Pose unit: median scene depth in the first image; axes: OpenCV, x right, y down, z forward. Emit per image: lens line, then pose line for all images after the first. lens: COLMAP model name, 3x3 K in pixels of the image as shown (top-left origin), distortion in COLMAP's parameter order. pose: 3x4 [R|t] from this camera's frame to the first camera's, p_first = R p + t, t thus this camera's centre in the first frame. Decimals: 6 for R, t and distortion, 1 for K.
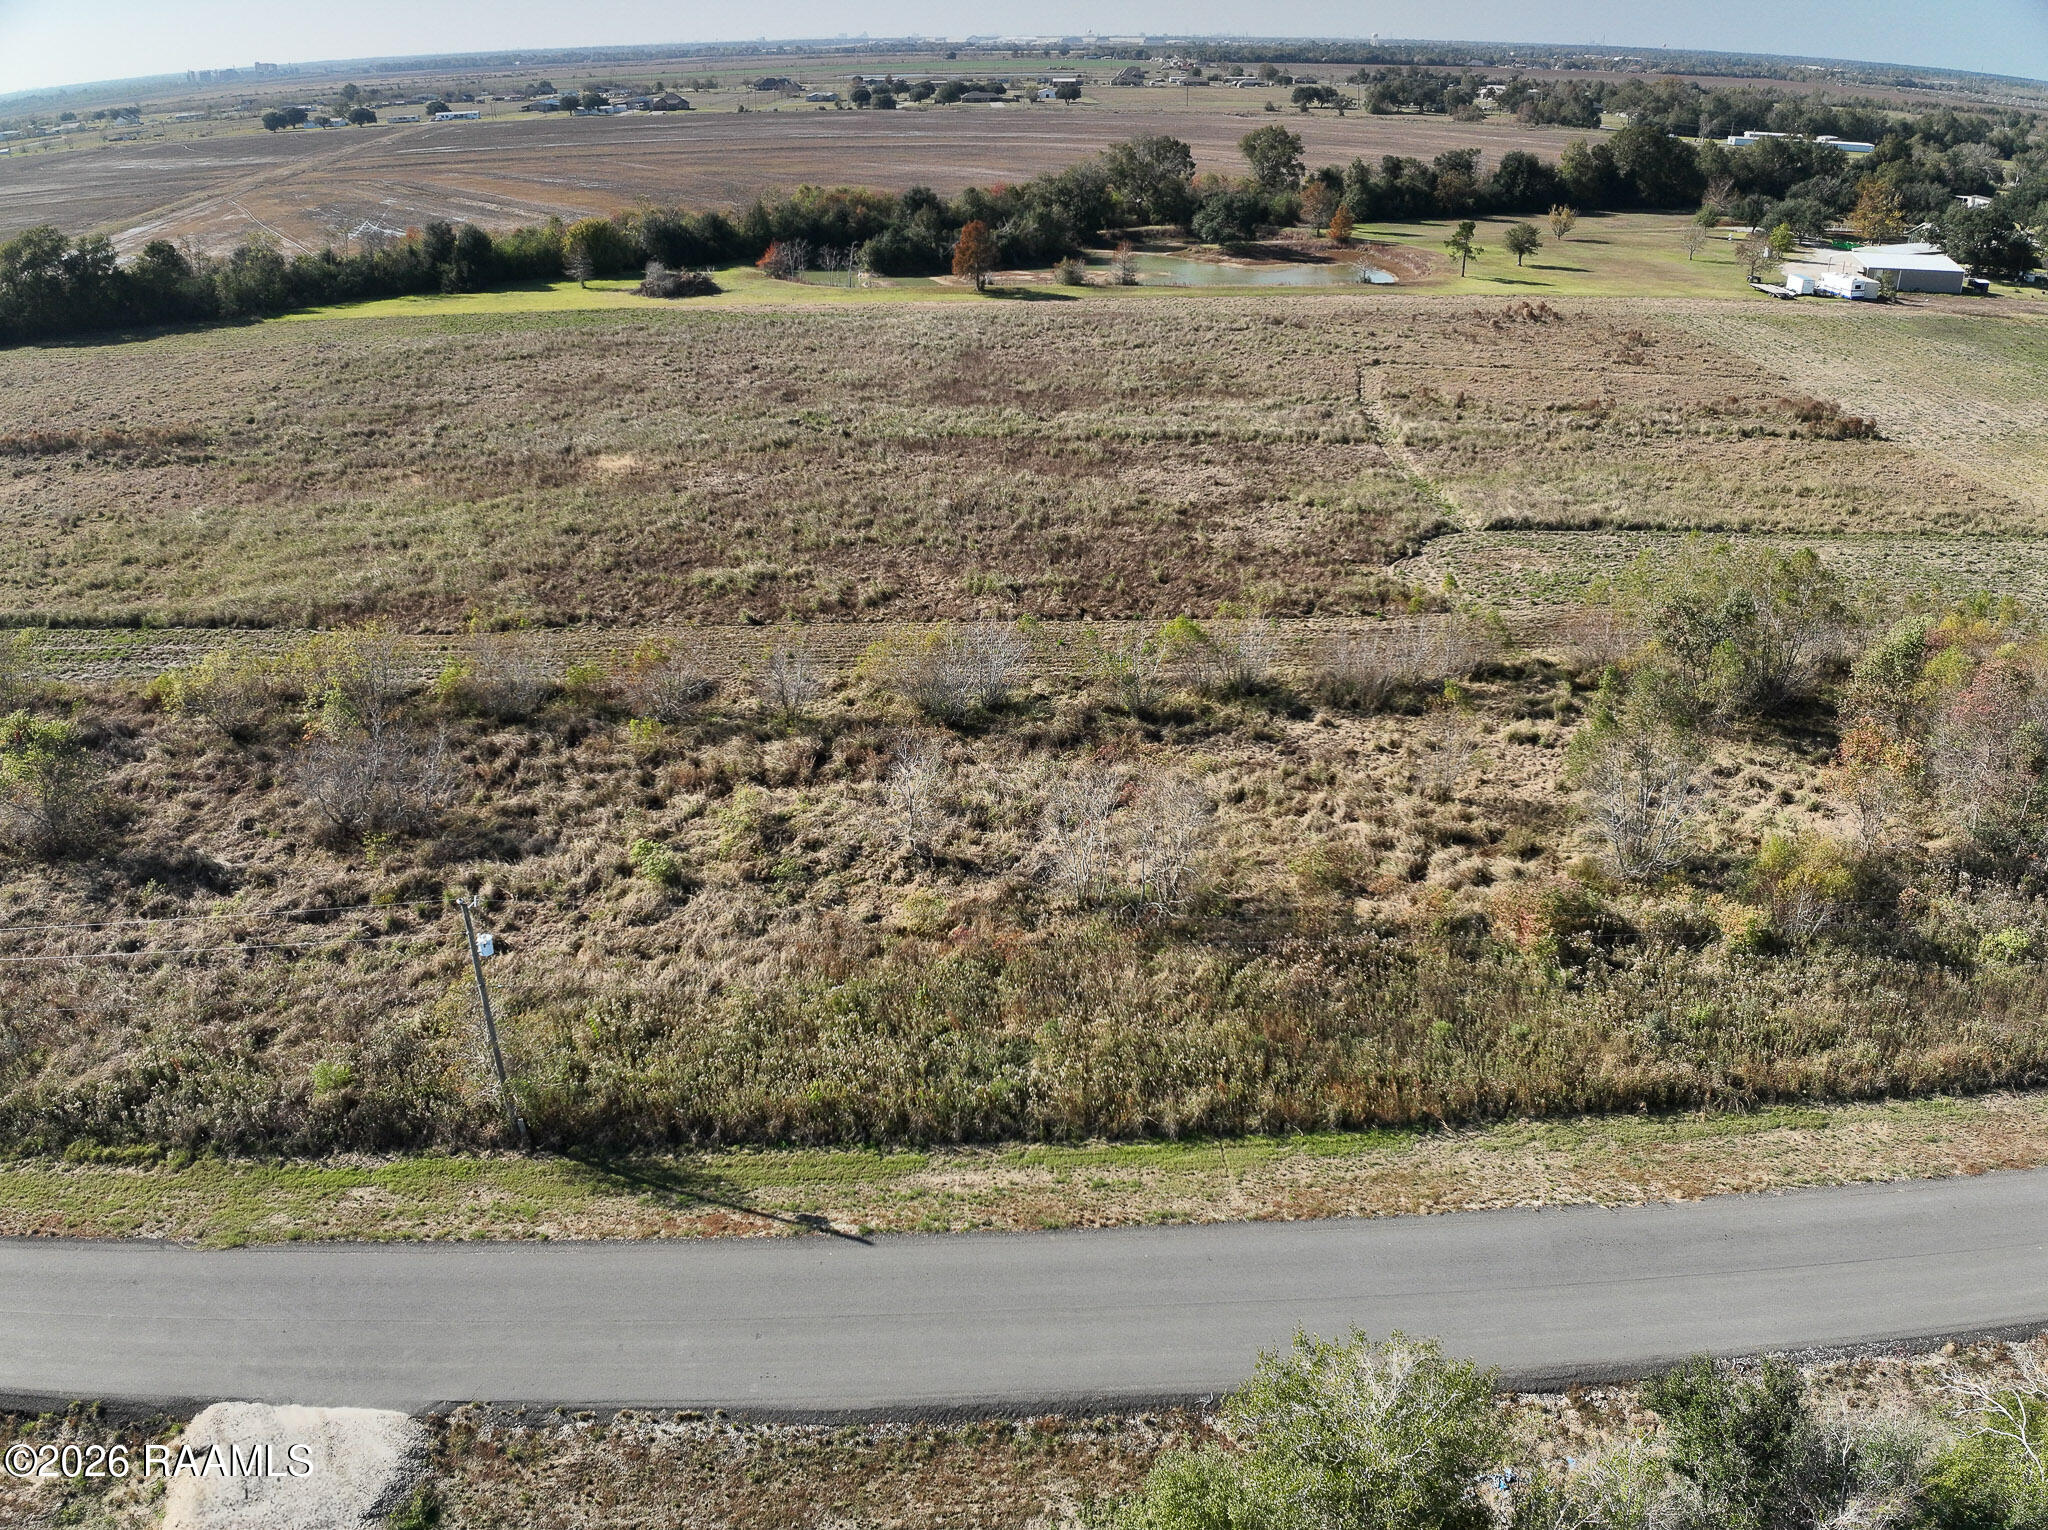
lens RADIAL K [[1519.1, 0, 1031.0], [0, 1519.1, 764.3], [0, 0, 1]] dist [-0.103437, -0.012790]
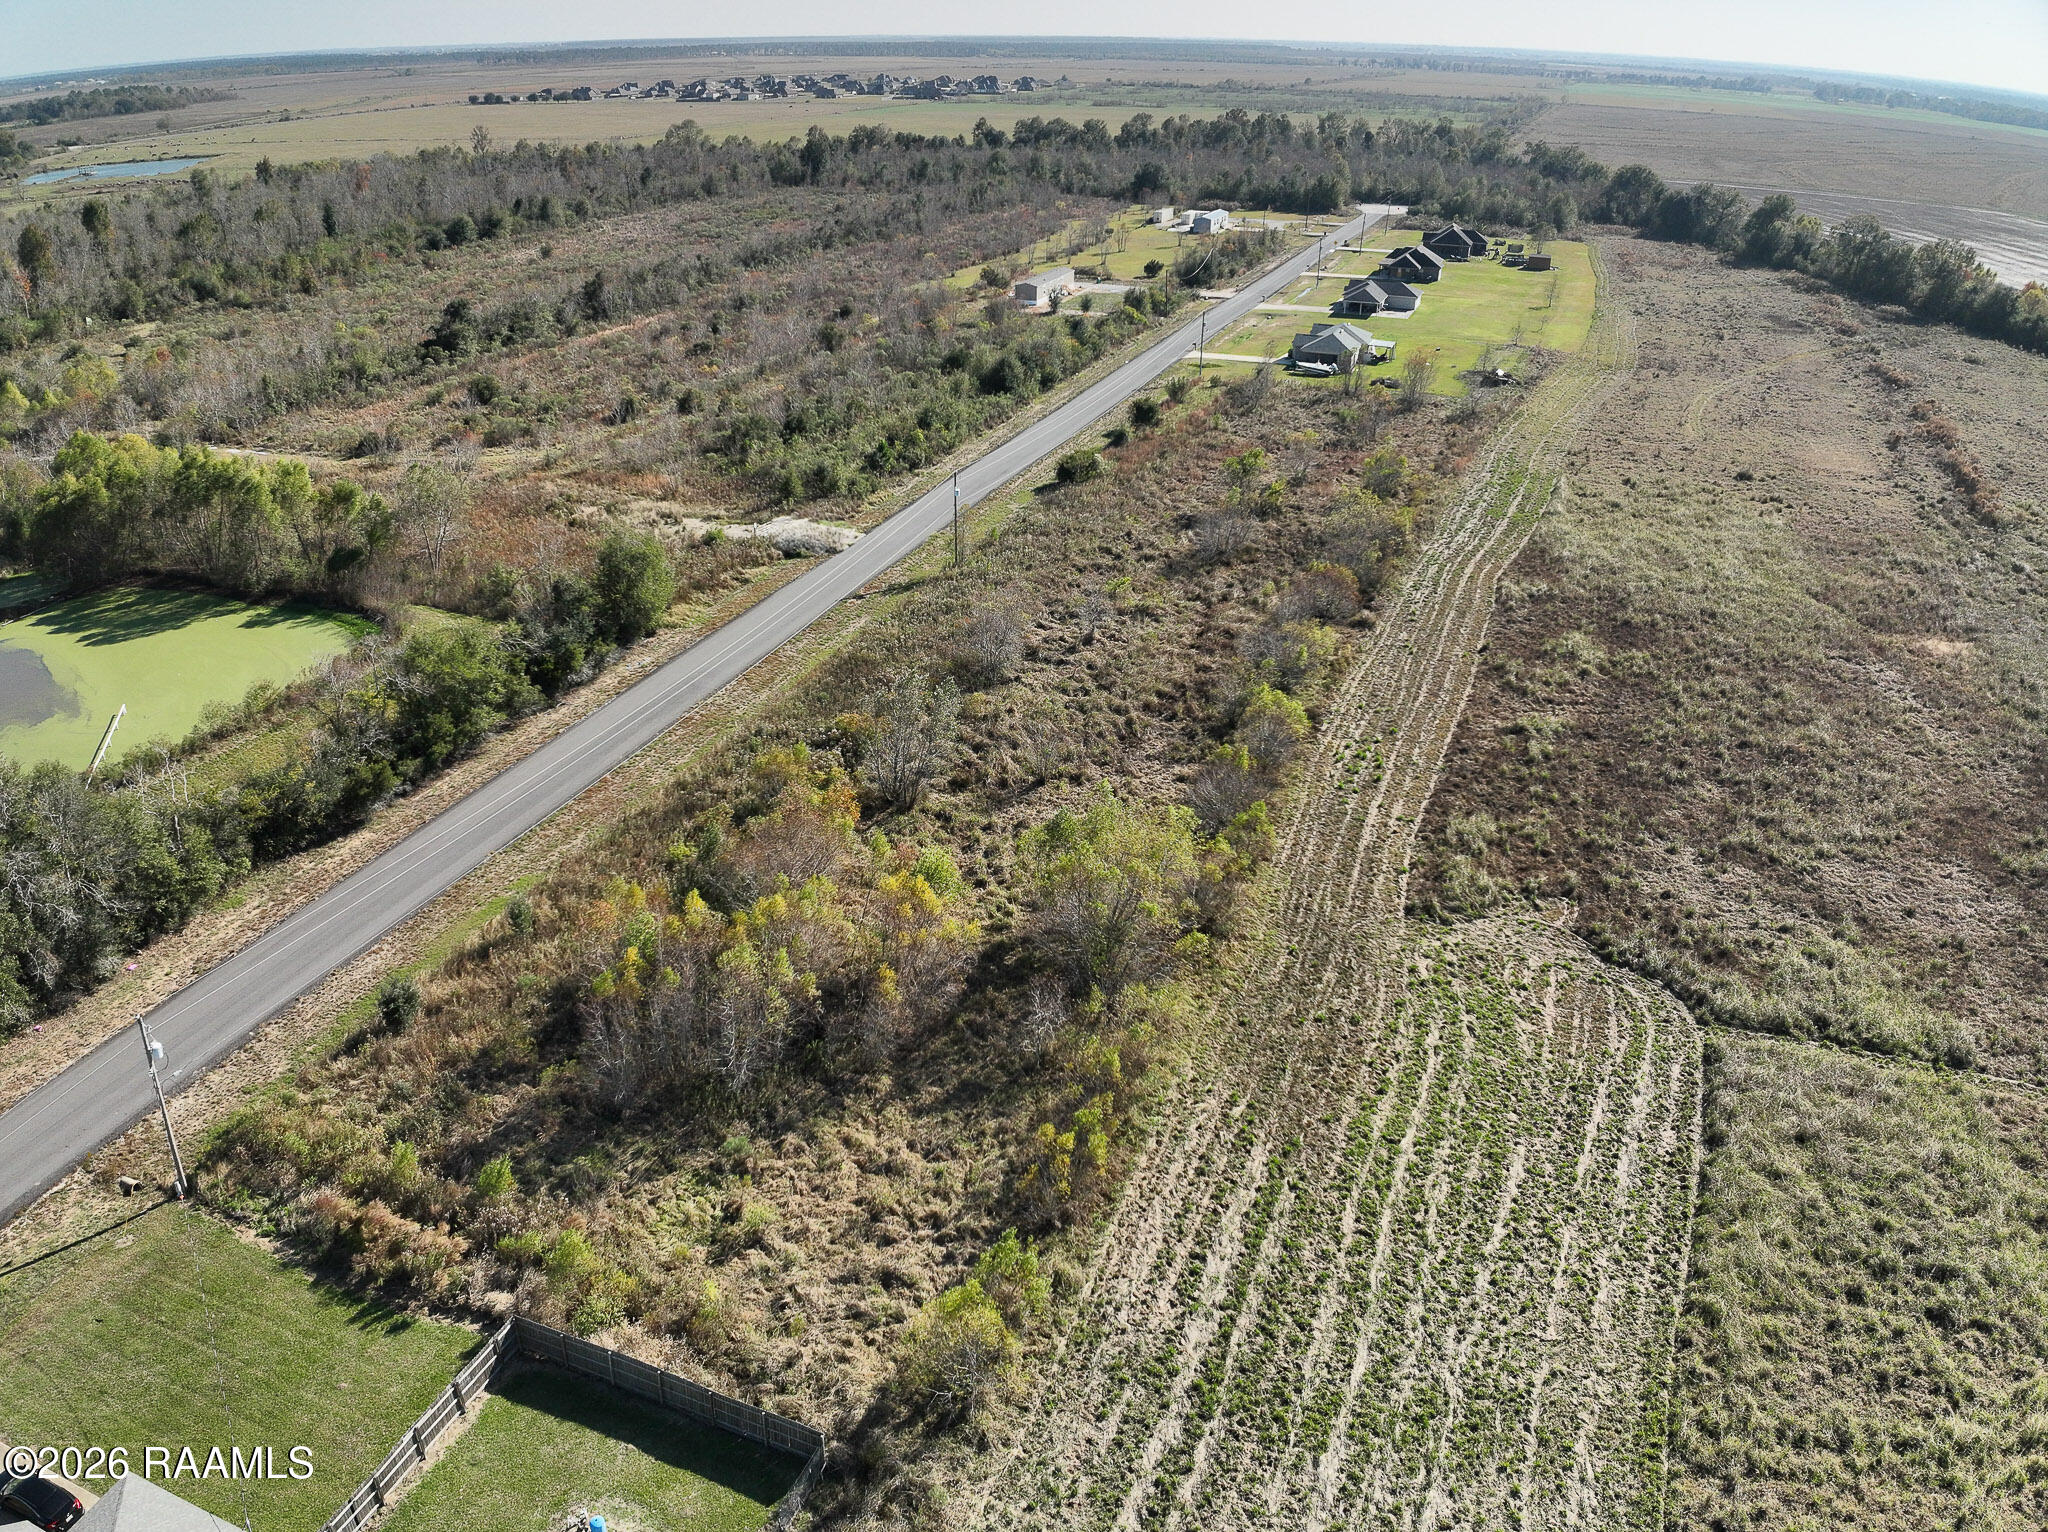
lens RADIAL K [[1527.5, 0, 1009.3], [0, 1527.5, 775.7], [0, 0, 1]] dist [-0.106506, -0.009673]
pose [[-0.400067, 0.413301, -0.818003, 1.083170], [-0.409324, 0.718000, 0.562966, -0.575280], [0.820000, 0.560052, -0.118074, 0.856910]]
